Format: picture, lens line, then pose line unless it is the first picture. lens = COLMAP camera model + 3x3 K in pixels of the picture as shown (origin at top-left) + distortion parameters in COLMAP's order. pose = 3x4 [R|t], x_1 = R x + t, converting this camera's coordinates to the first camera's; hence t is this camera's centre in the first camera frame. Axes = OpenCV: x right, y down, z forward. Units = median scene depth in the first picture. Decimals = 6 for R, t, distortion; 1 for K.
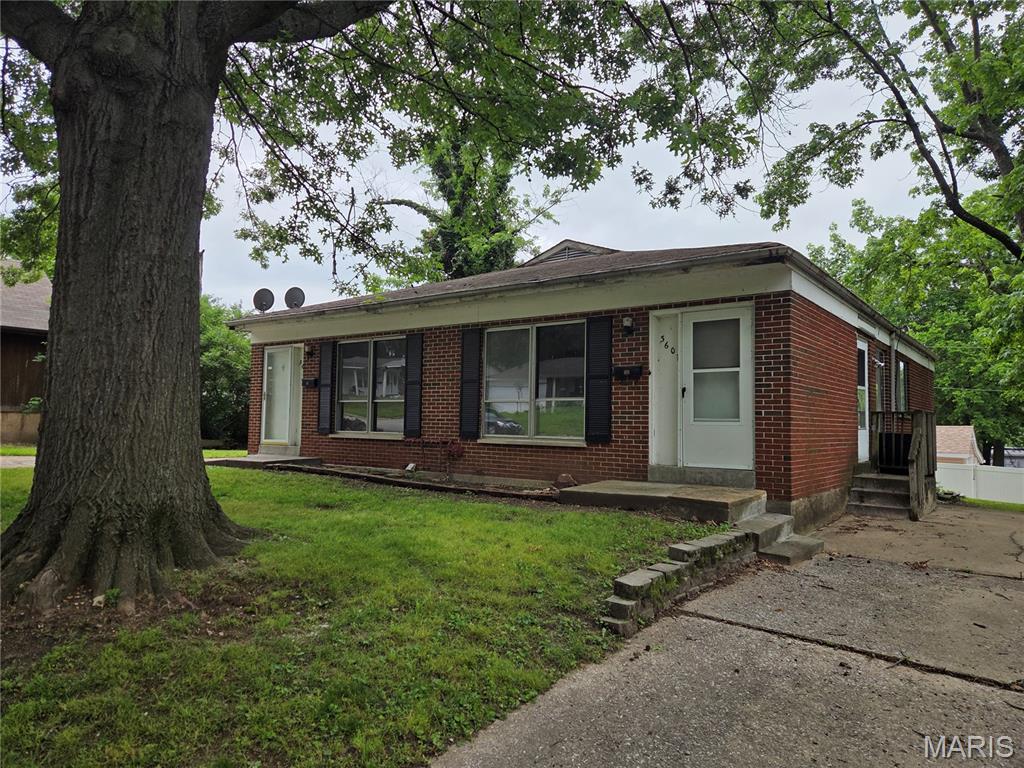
lens RADIAL K [[683.1, 0, 514.7], [0, 683.1, 382.6], [0, 0, 1]] dist [0.066196, -0.043673]
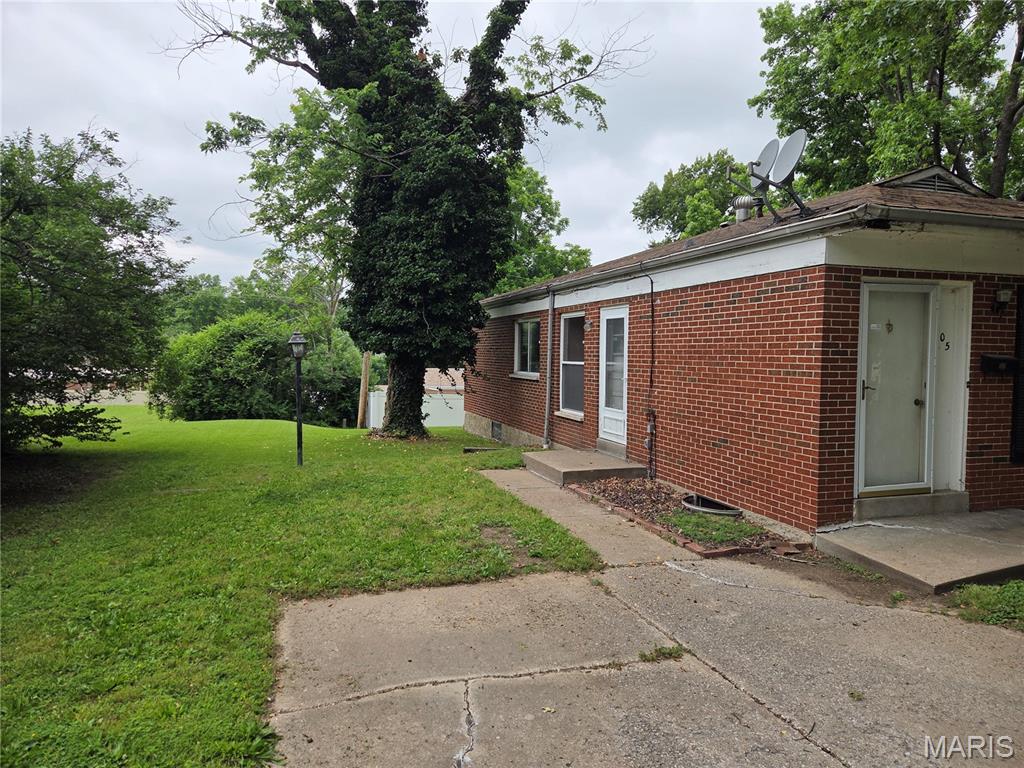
lens RADIAL K [[683.1, 0, 518.1], [0, 683.1, 383.6], [0, 0, 1]] dist [0.066196, -0.043673]
pose [[0.565622, -0.049172, 0.823197, -1.216532], [-0.049777, 0.994365, 0.093598, -0.021451], [-0.823161, -0.093918, 0.559987, 1.333350]]
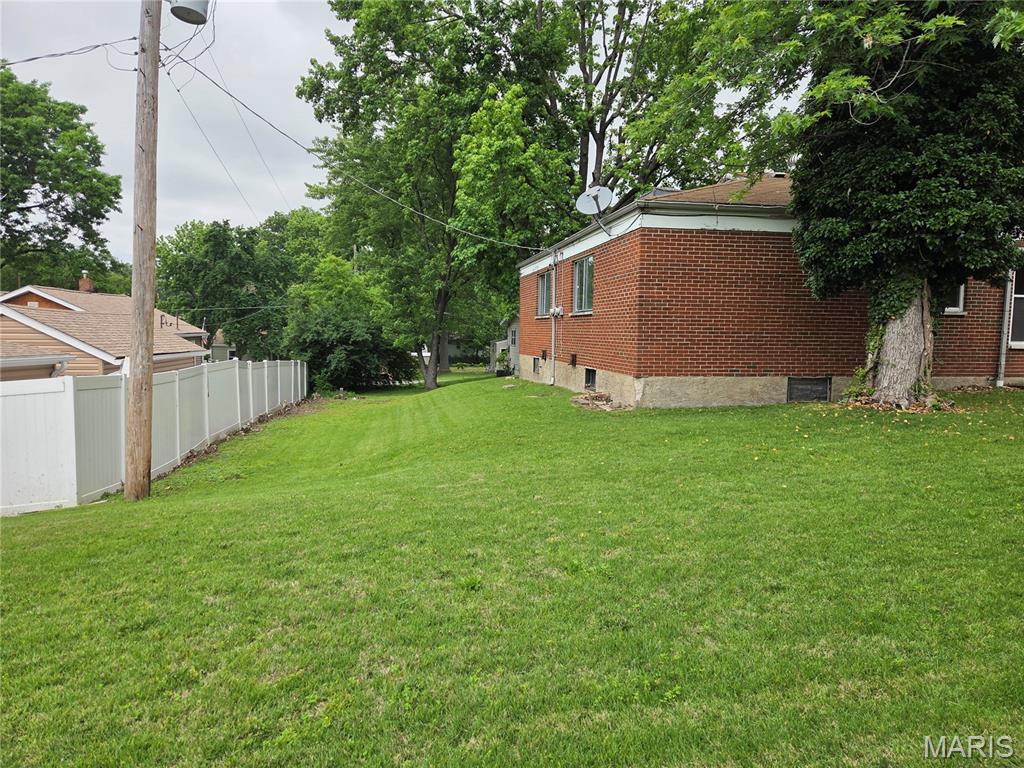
lens RADIAL K [[683.1, 0, 514.8], [0, 683.1, 387.4], [0, 0, 1]] dist [0.066196, -0.043673]
pose [[-0.732929, -0.080018, 0.675583, -0.350623], [-0.067101, 0.996719, 0.045257, 0.224201], [-0.676988, -0.012162, -0.735894, 3.532296]]
